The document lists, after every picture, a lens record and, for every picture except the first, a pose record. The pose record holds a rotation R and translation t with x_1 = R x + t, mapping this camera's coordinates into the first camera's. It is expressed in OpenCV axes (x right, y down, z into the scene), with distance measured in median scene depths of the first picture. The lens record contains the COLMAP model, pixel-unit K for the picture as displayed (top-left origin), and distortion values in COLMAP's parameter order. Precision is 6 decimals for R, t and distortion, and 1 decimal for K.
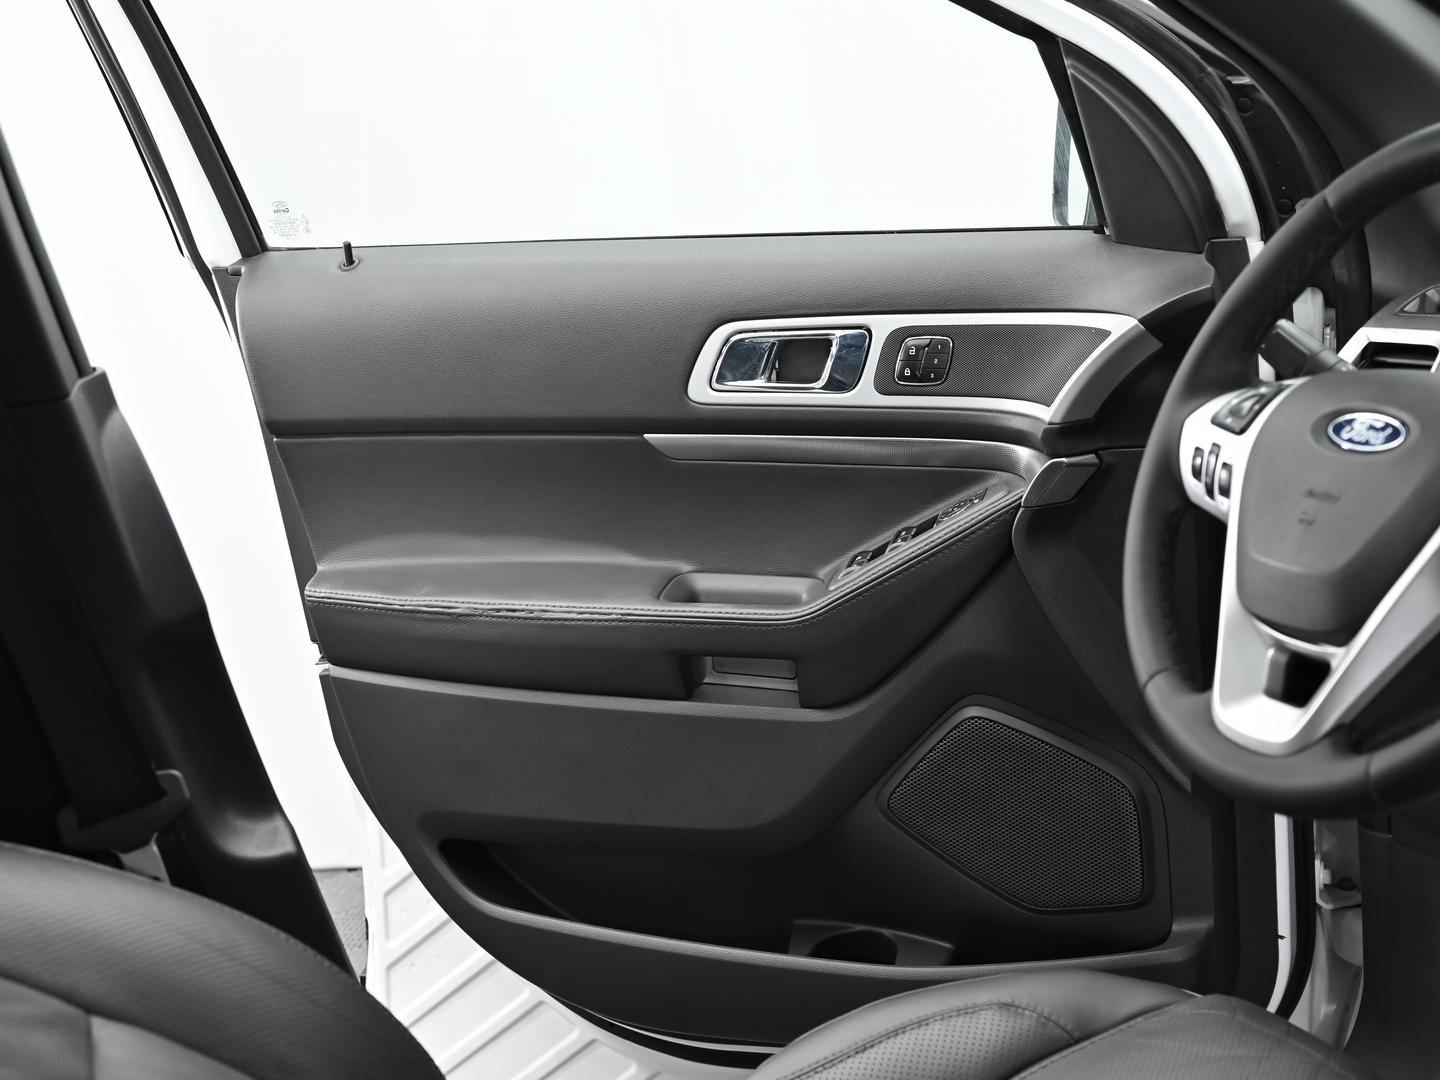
lens RADIAL K [[1981.8, 0, 720.0], [0, 1981.8, 540.0], [0, 0, 1]] dist [-0.010604, -0.020705]
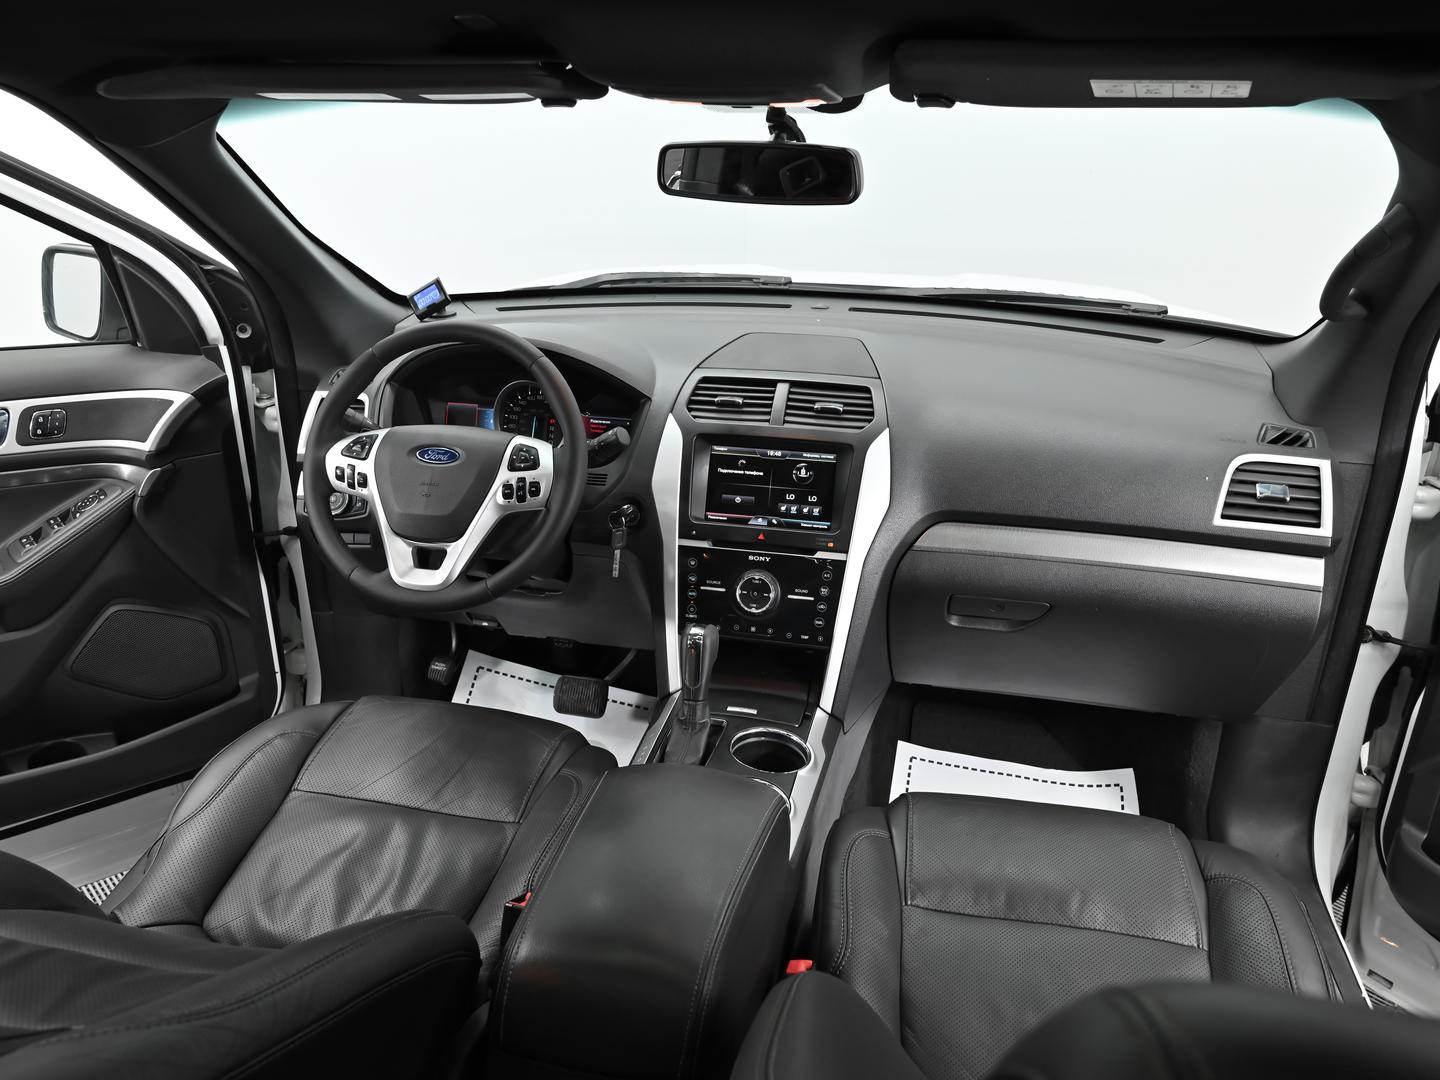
lens RADIAL K [[1084.0, 0, 720.0], [0, 1084.0, 540.0], [0, 0, 1]] dist [0.004400, 0.000958]
pose [[0.535420, -0.215553, 0.816616, -0.401250], [0.111364, 0.976460, 0.184728, -0.104945], [-0.837212, -0.007966, 0.546821, -0.032290]]
